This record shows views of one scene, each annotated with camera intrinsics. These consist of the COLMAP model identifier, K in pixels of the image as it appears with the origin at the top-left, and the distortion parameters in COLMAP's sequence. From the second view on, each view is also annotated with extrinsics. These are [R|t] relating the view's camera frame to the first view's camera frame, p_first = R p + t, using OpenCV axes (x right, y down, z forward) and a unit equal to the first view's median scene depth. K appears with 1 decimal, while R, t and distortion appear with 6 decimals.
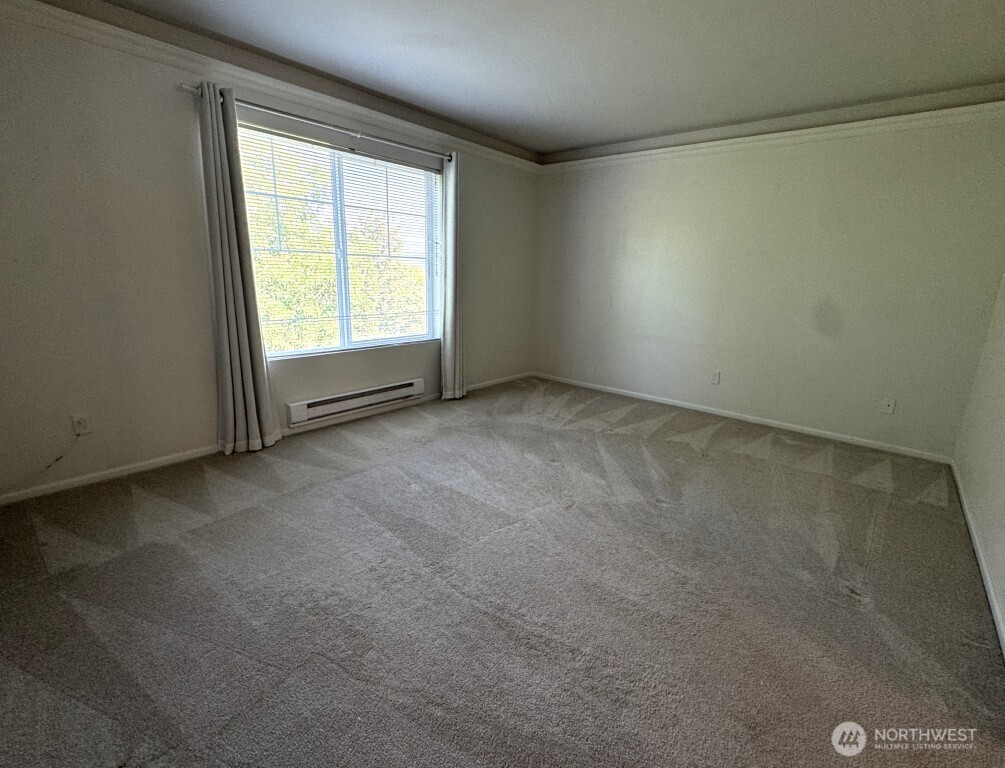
lens RADIAL K [[458.2, 0, 503.7], [0, 458.2, 381.1], [0, 0, 1]] dist [0.001267, 0.000198]
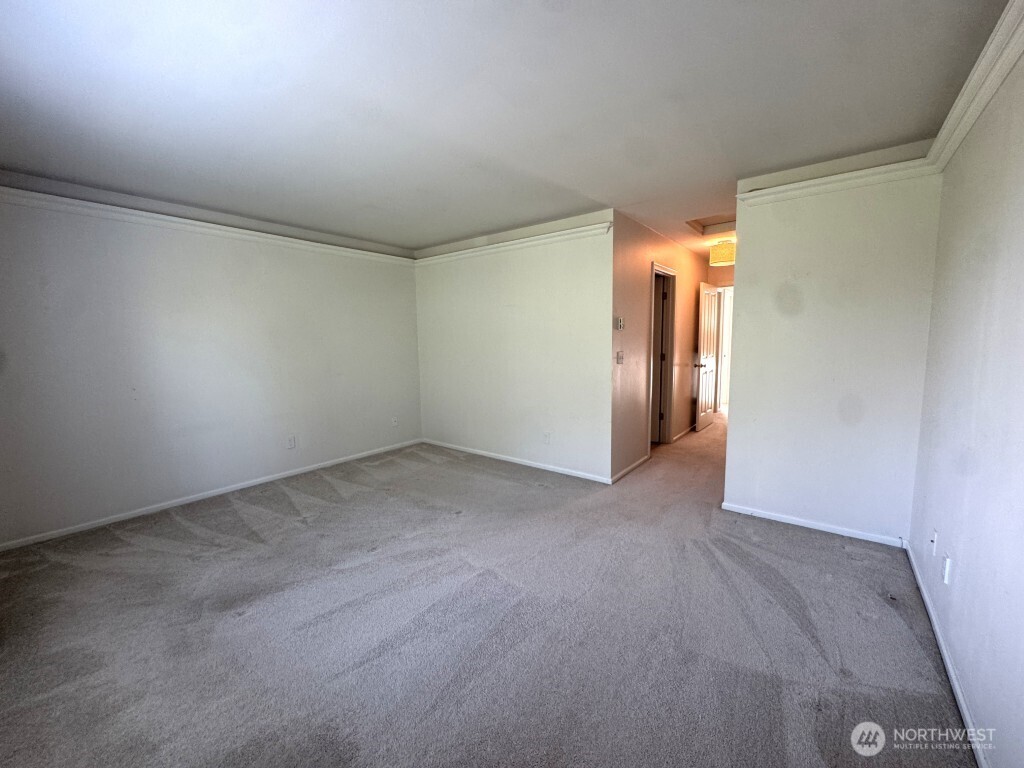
lens RADIAL K [[410.0, 0, 513.3], [0, 410.0, 383.8], [0, 0, 1]] dist [-0.000077, 0.000136]
pose [[-0.048362, -0.140987, 0.988830, -0.585612], [0.242140, 0.958802, 0.148548, -0.180619], [-0.969035, 0.246619, -0.012231, 0.518633]]
